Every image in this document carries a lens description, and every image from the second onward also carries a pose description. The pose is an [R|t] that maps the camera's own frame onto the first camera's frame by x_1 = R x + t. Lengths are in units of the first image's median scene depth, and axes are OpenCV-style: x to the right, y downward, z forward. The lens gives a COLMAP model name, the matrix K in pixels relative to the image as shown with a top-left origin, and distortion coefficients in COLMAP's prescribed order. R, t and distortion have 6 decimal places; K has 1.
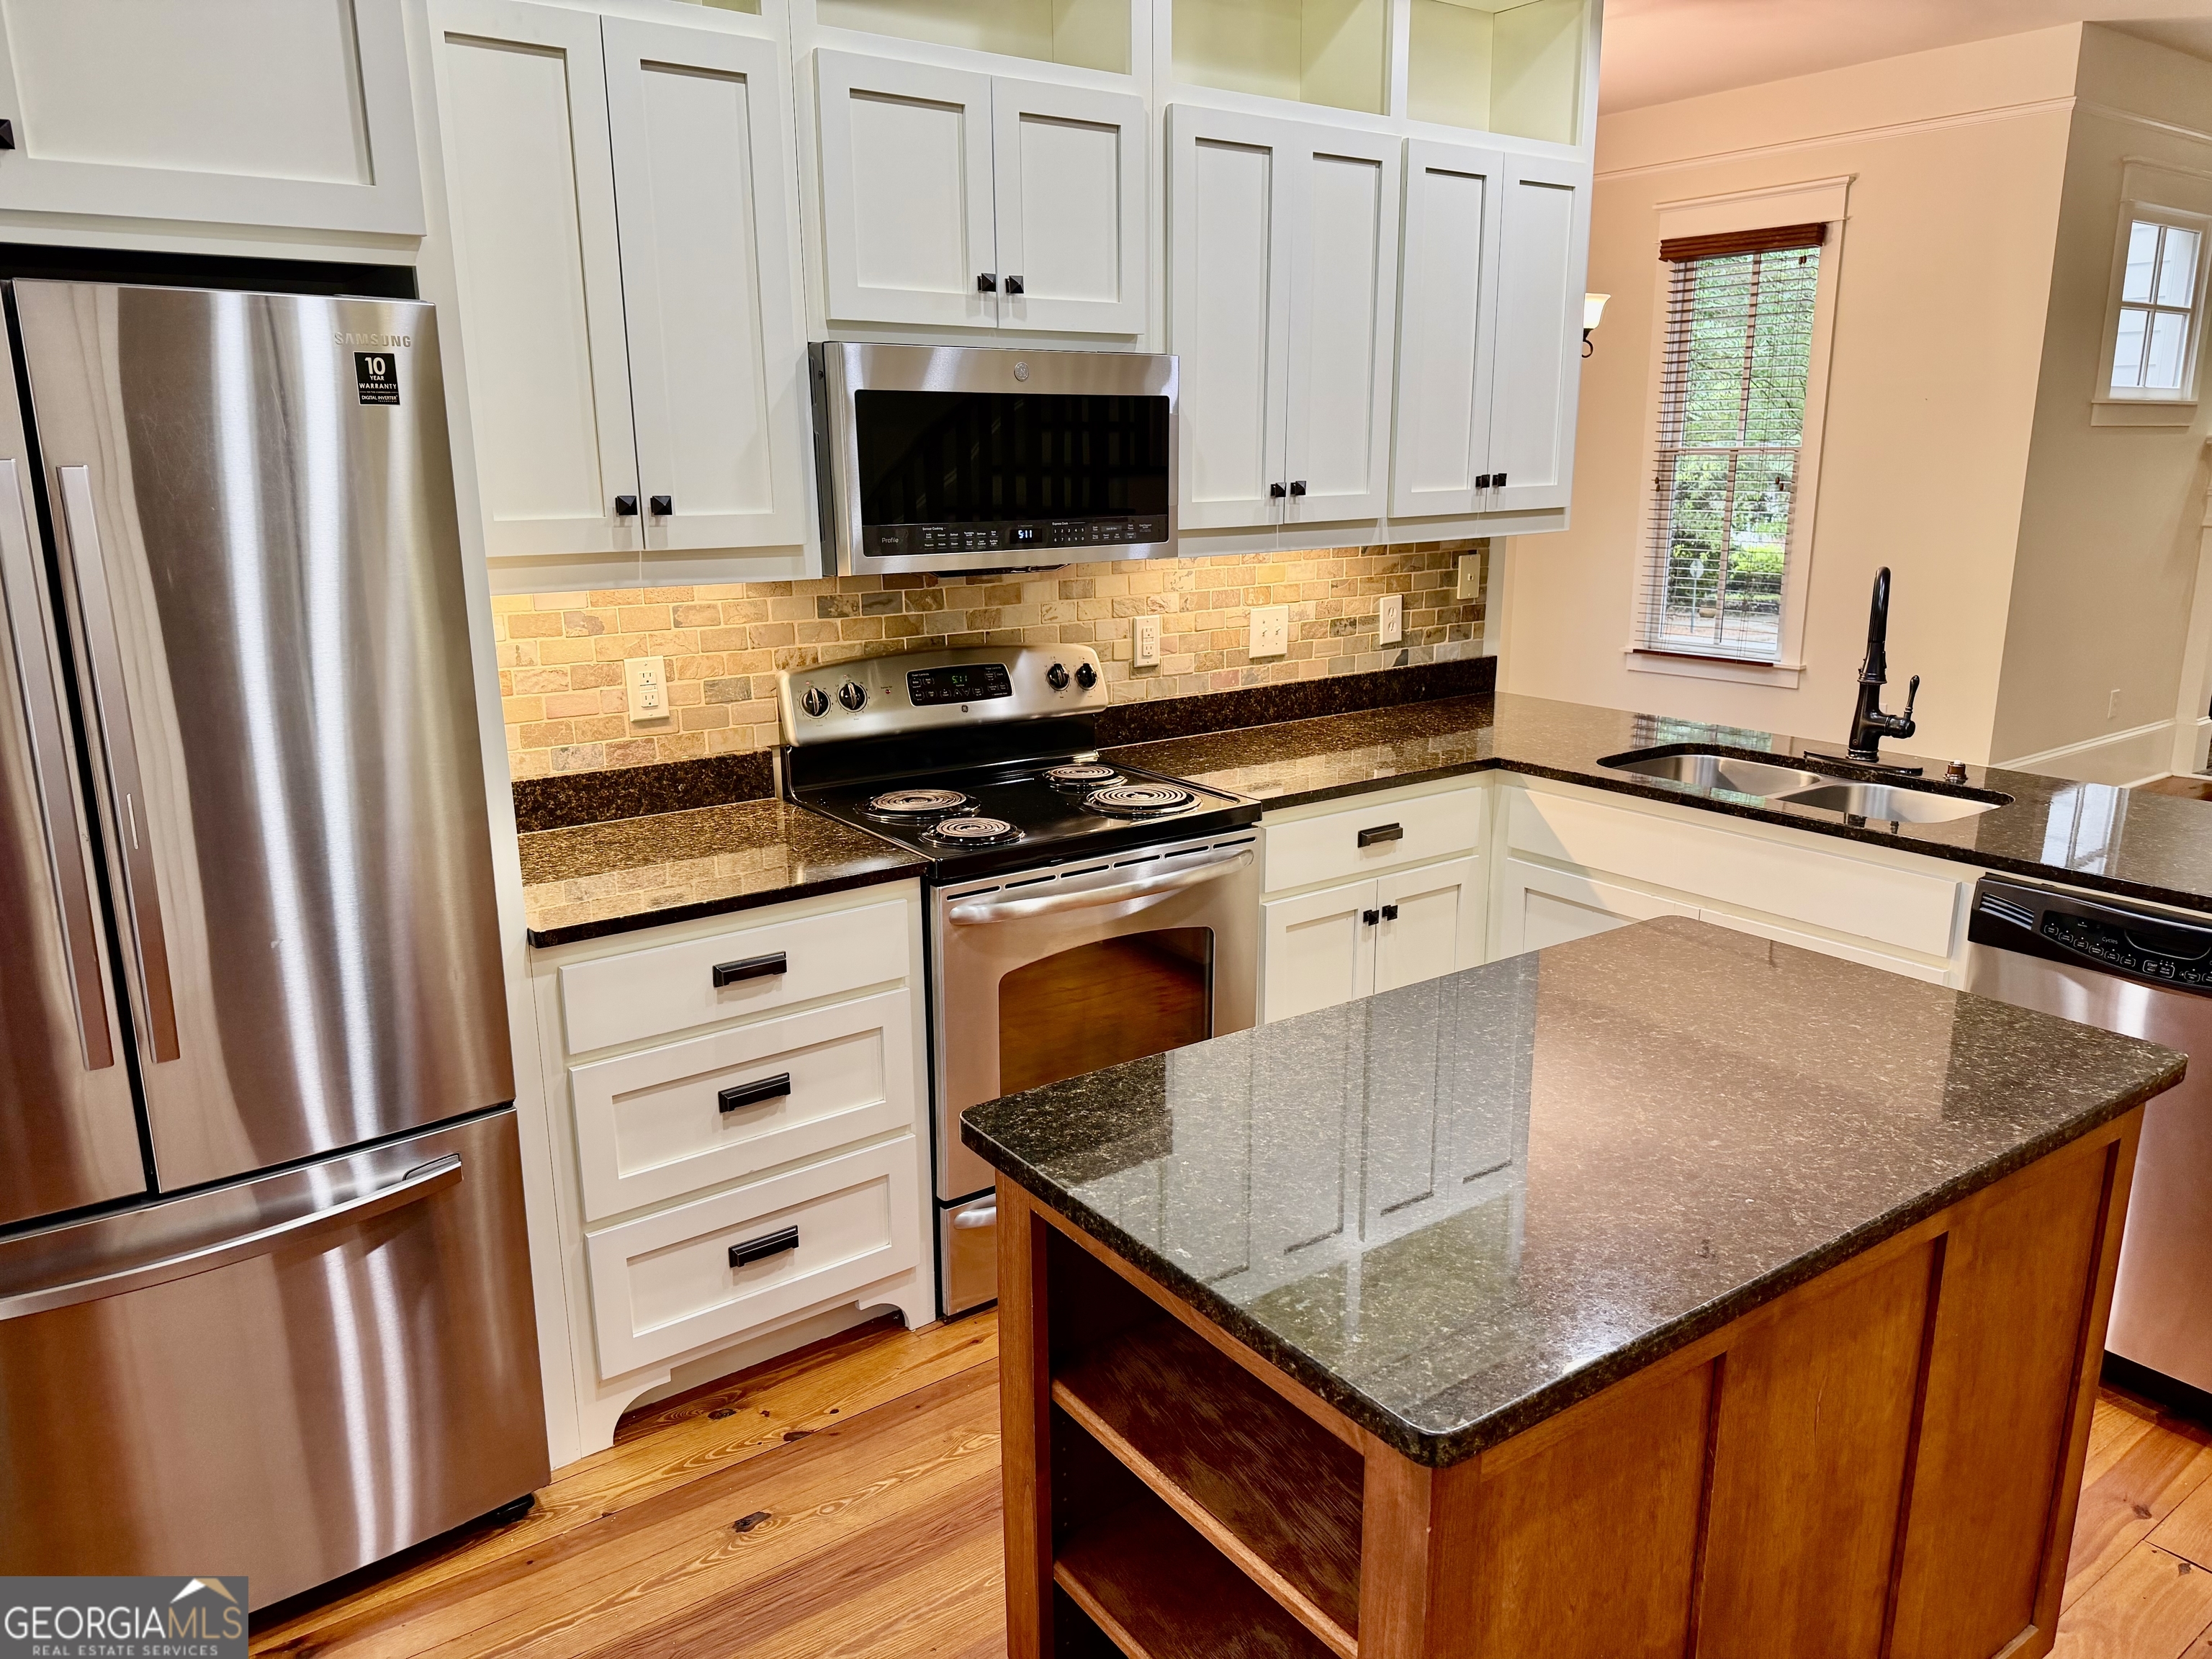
lens RADIAL K [[1558.5, 0, 1122.5], [0, 1558.5, 844.1], [0, 0, 1]] dist [0.067035, -0.036089]
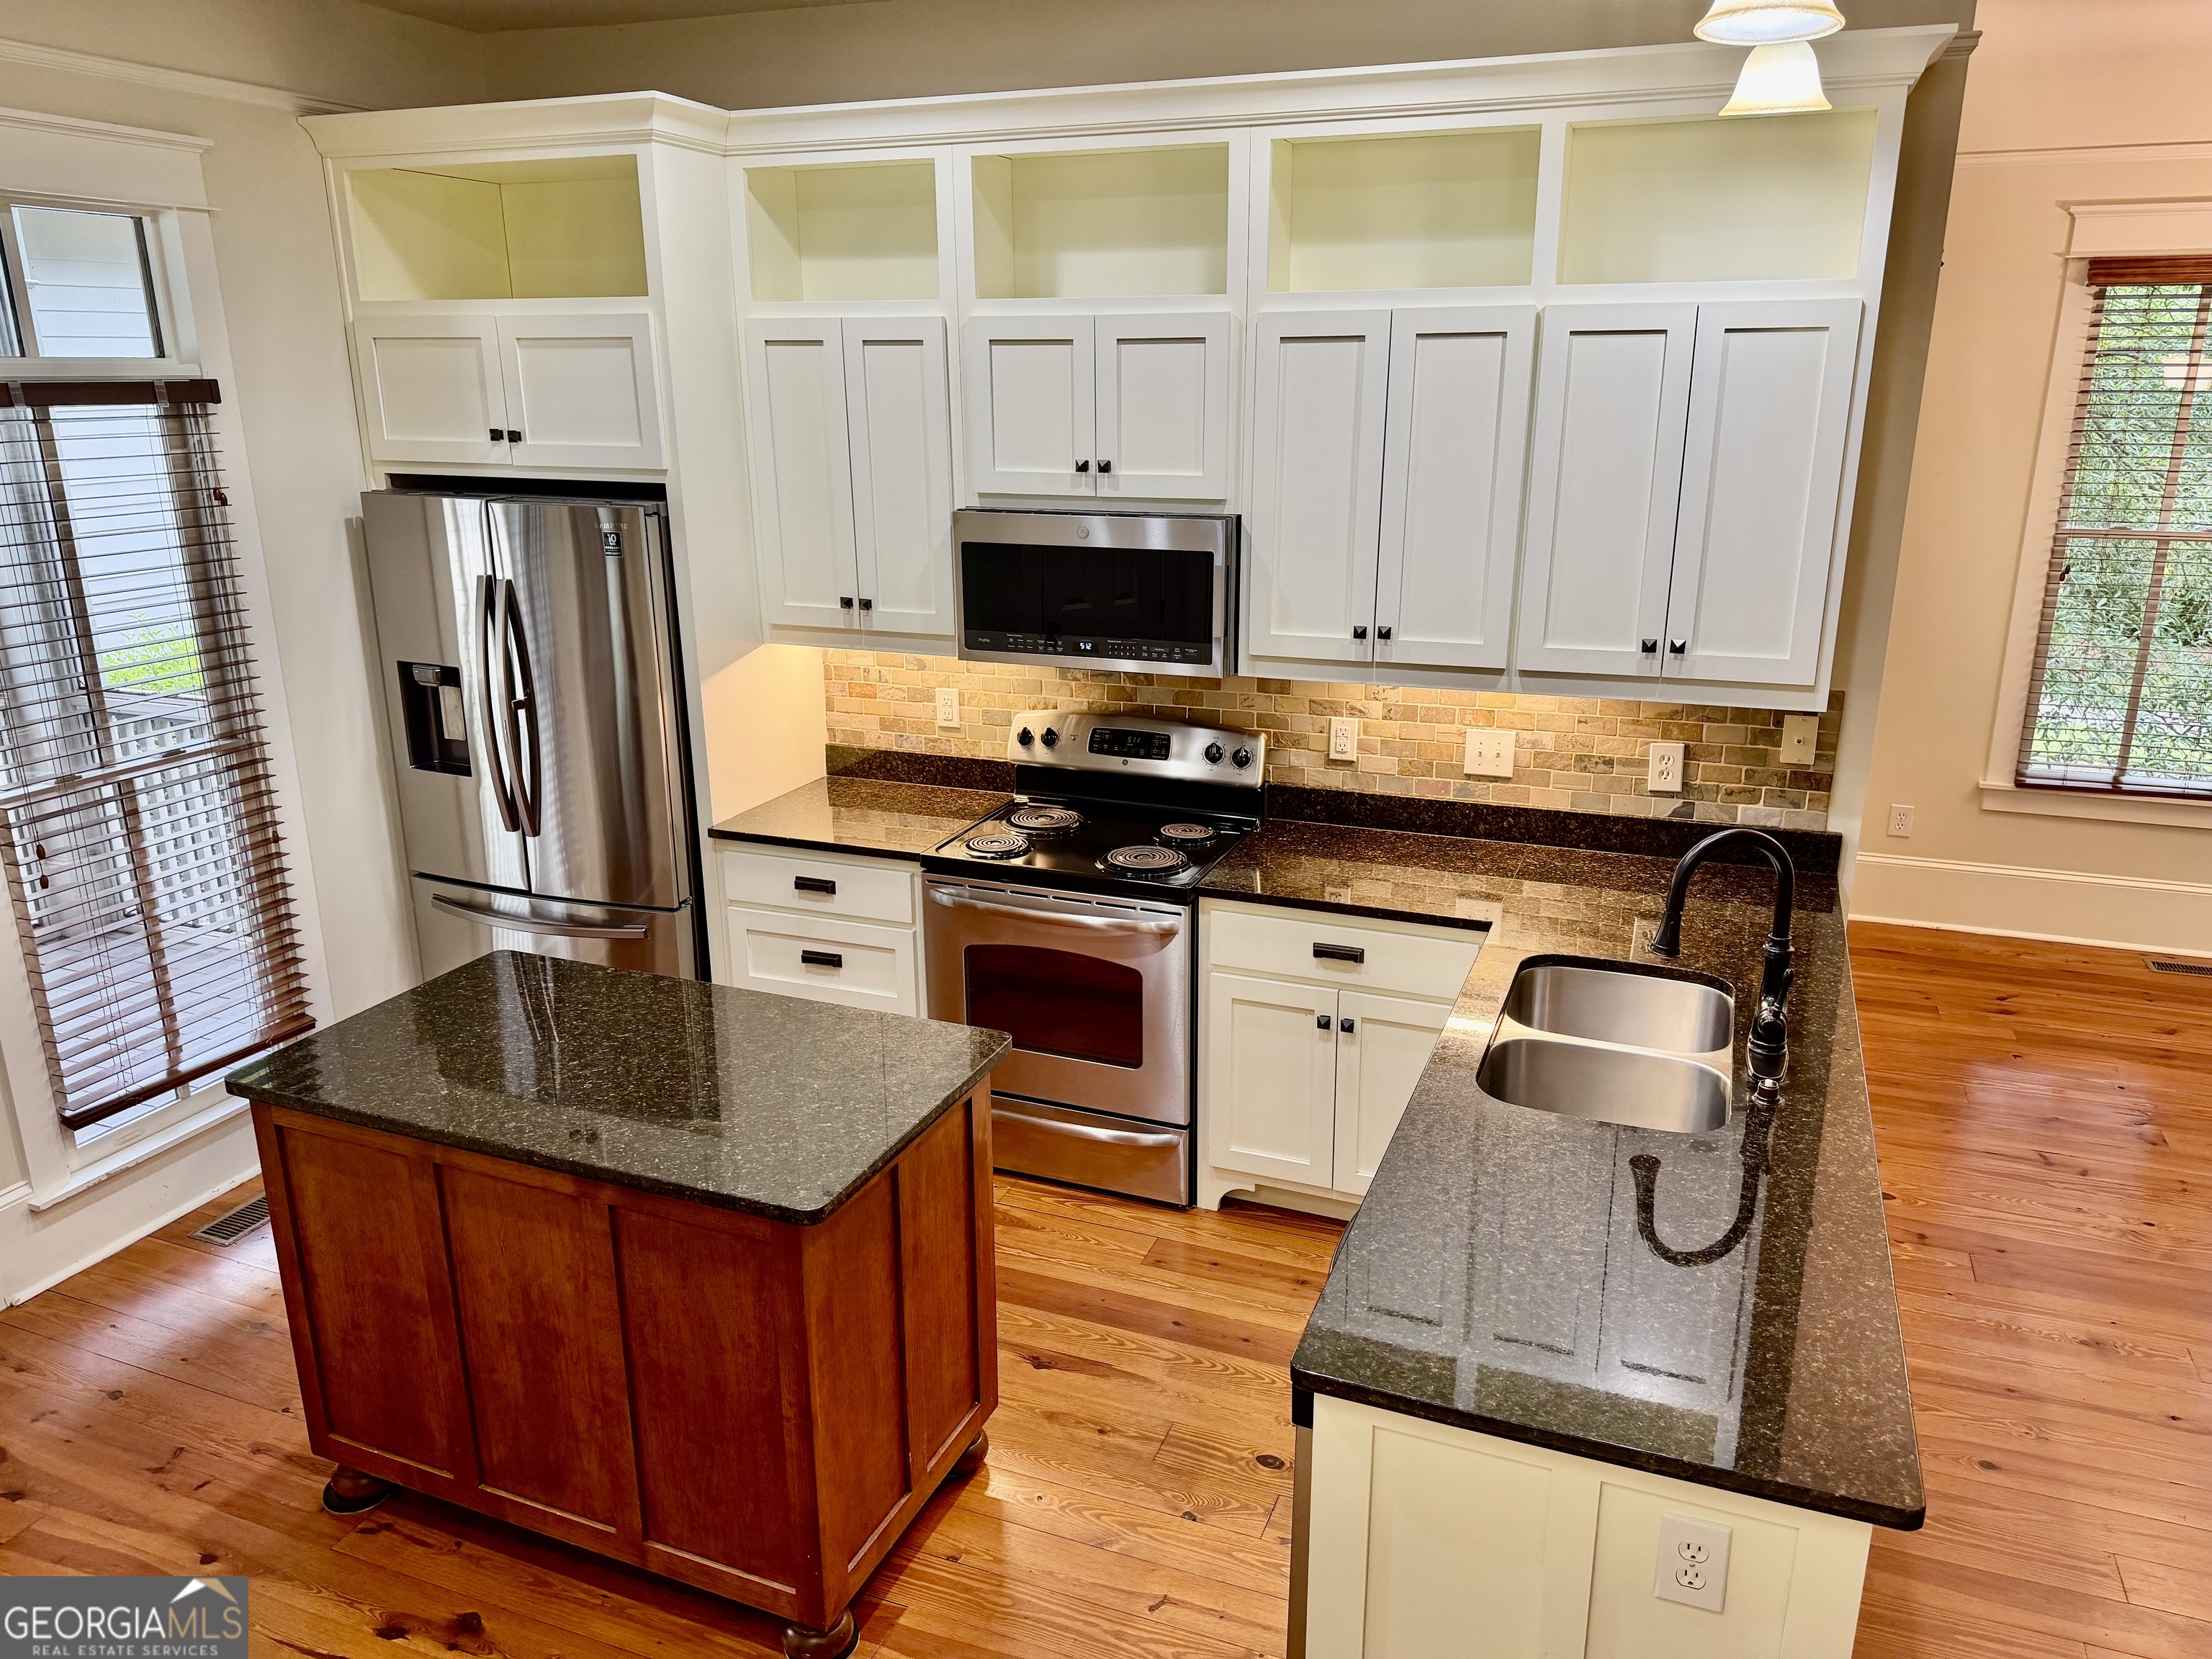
lens RADIAL K [[1558.5, 0, 1117.2], [0, 1558.5, 812.5], [0, 0, 1]] dist [0.067035, -0.036089]
pose [[0.518447, 0.235556, -0.822025, 0.880989], [-0.207191, 0.967269, 0.146501, -0.210407], [0.829629, 0.094363, 0.550283, 0.232874]]
